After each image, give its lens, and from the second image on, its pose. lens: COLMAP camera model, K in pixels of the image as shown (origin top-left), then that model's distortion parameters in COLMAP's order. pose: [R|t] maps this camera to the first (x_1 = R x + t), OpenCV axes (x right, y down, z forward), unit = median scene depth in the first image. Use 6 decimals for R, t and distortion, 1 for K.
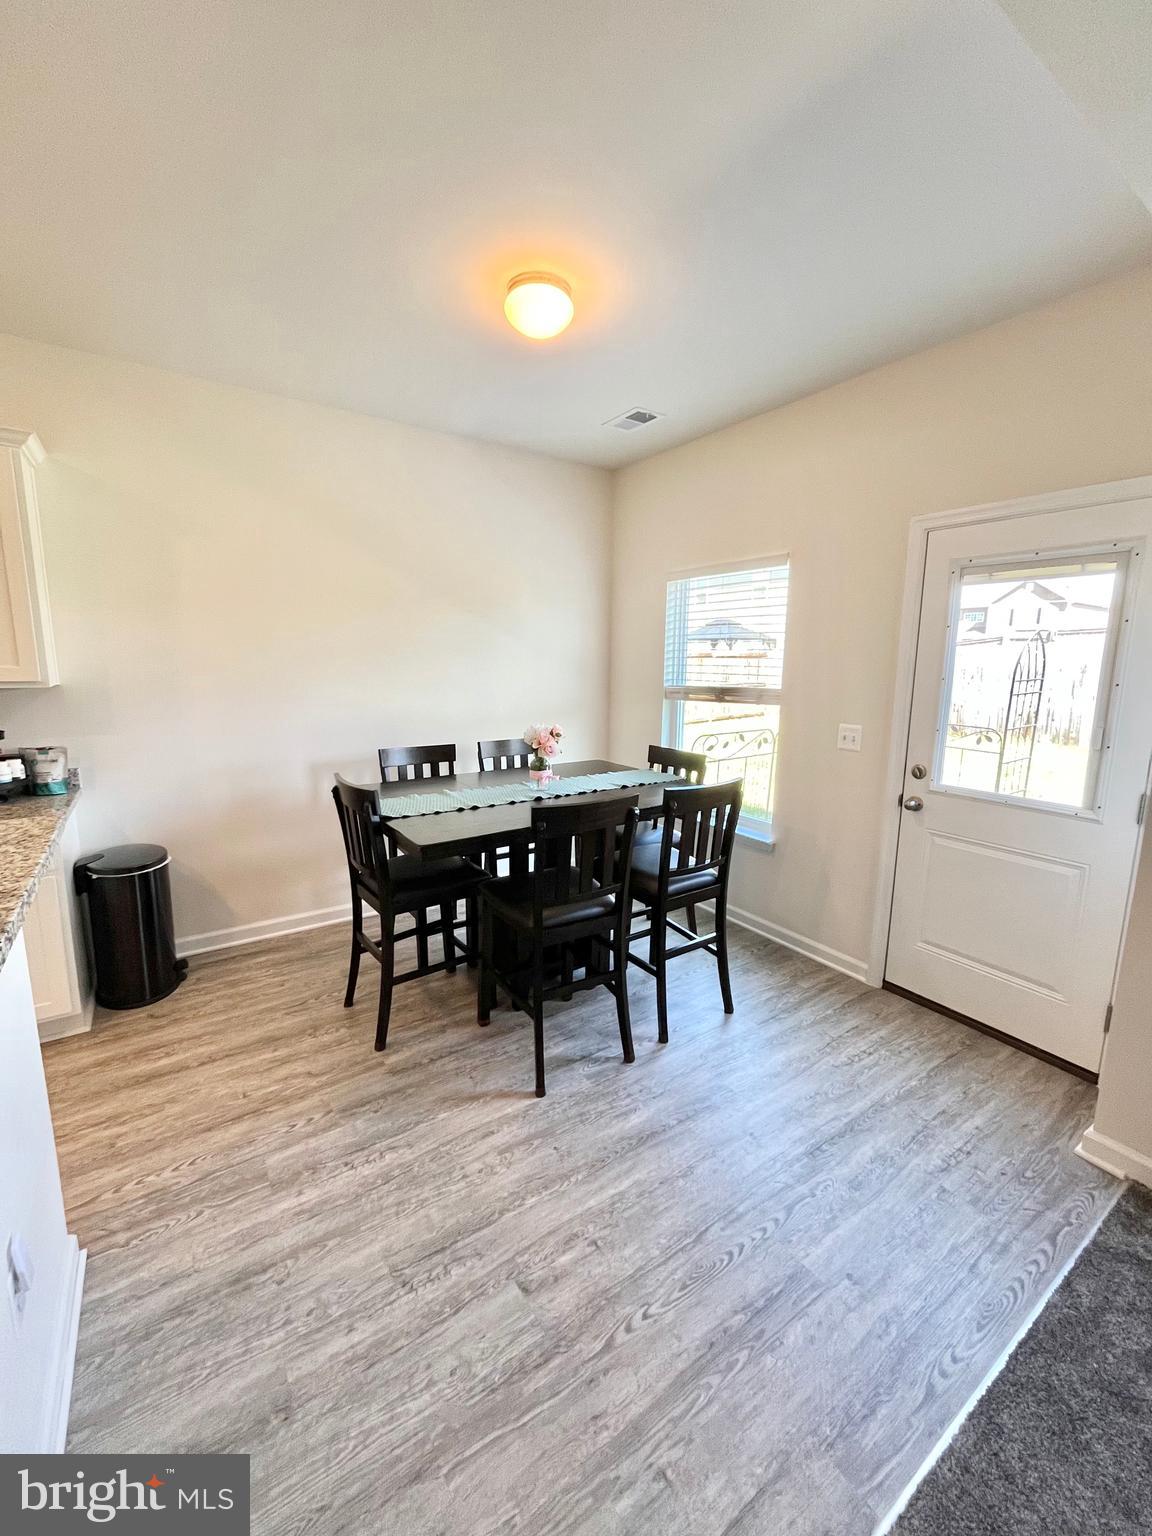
lens RADIAL K [[620.9, 0, 578.2], [0, 620.9, 760.9], [0, 0, 1]] dist [-0.003660, 0.000903]
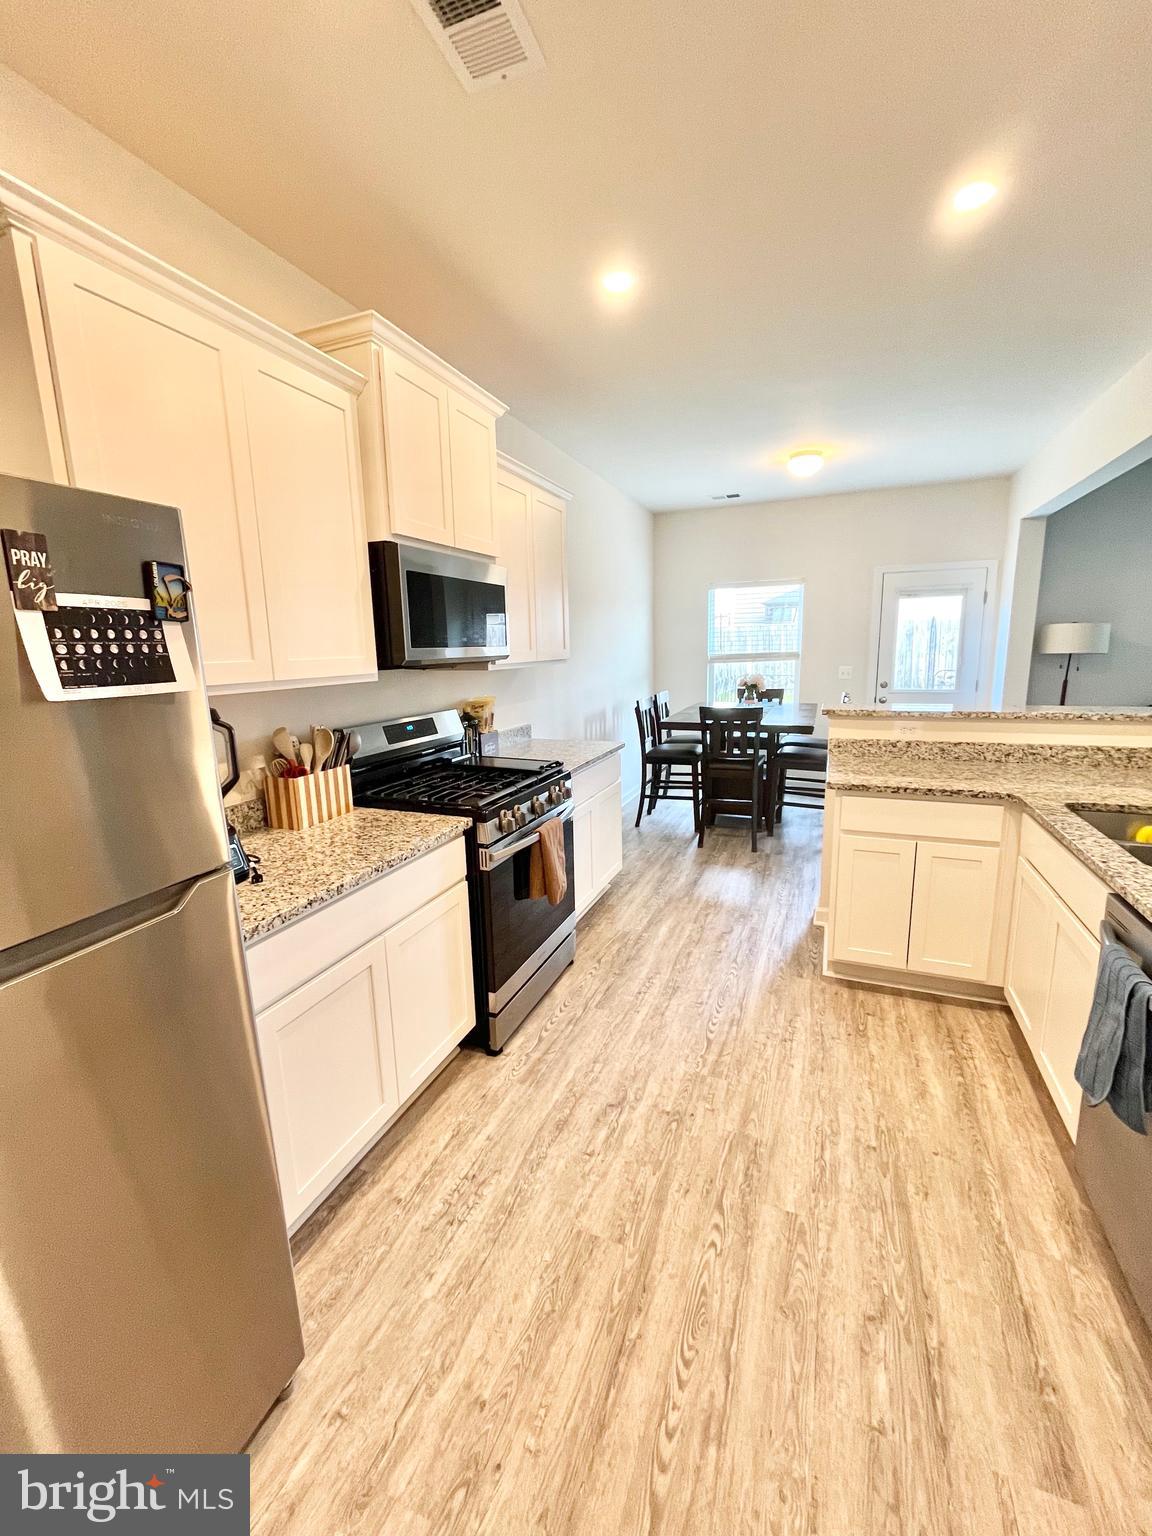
lens RADIAL K [[620.9, 0, 578.2], [0, 620.9, 760.9], [0, 0, 1]] dist [-0.003660, 0.000903]
pose [[0.834262, -0.131820, 0.535379, -2.137792], [0.122219, 0.991057, 0.053566, 0.048360], [-0.537652, 0.020745, 0.842912, -0.335437]]
